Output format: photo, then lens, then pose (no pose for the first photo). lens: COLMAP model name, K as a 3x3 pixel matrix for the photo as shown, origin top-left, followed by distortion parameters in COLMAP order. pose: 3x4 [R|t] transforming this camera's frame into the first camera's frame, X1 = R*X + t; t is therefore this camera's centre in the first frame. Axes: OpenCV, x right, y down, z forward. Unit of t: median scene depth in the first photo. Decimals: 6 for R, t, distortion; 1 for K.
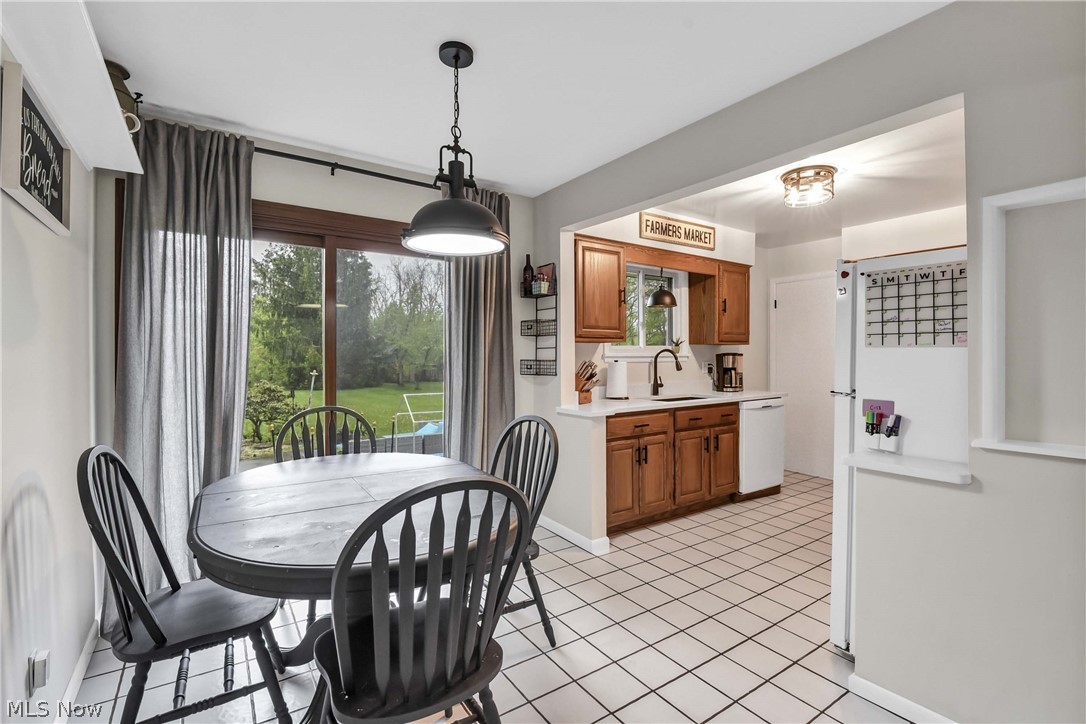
lens RADIAL K [[470.5, 0, 517.0], [0, 470.5, 362.7], [0, 0, 1]] dist [-0.000602, -0.010346]
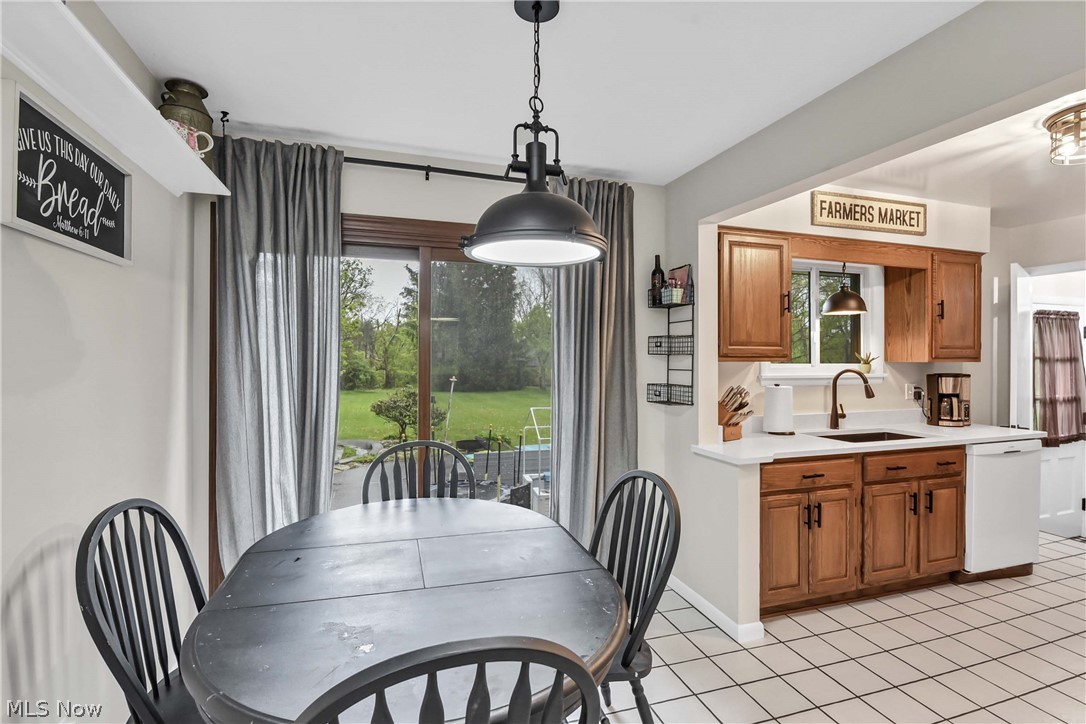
lens RADIAL K [[456.8, 0, 546.1], [0, 456.8, 352.0], [0, 0, 1]] dist [0.001358, -0.007647]
pose [[0.961261, 0.006787, -0.275557, 0.055593], [-0.009715, 0.999910, -0.009259, -0.051467], [0.275469, 0.011577, 0.961240, 0.182435]]
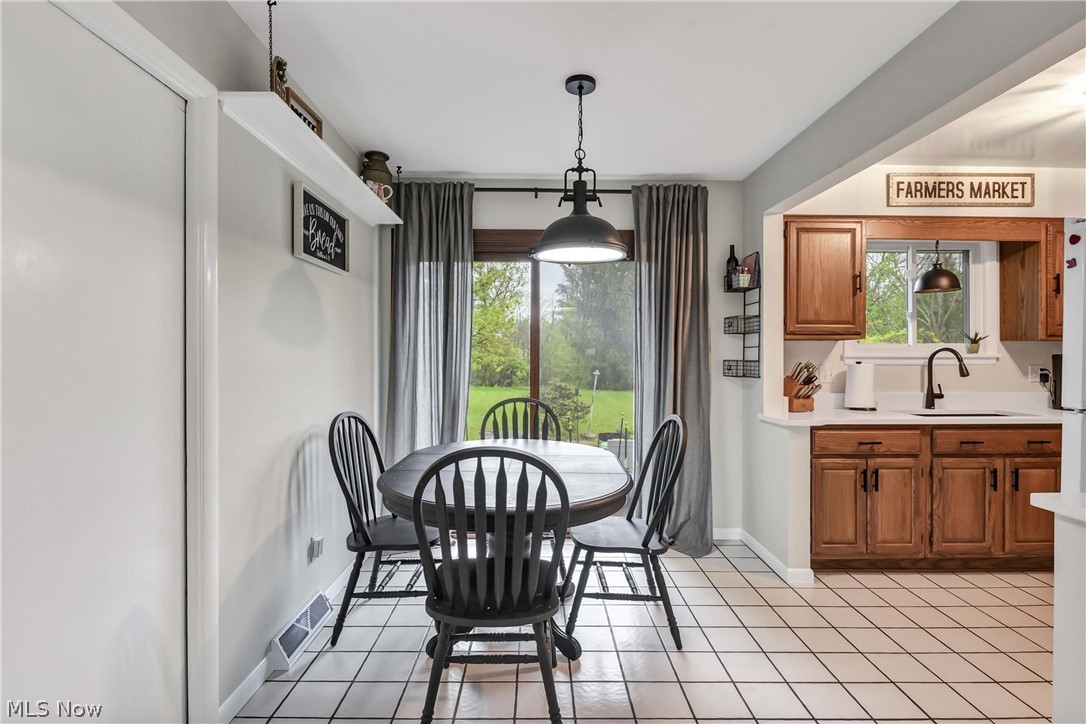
lens RADIAL K [[556.0, 0, 585.7], [0, 556.0, 365.3], [0, 0, 1]] dist [0.000761, -0.013485]
pose [[0.838150, 0.011902, -0.545311, 0.368669], [-0.012405, 0.999919, 0.002758, 0.004661], [0.545299, 0.004453, 0.838229, -0.058835]]
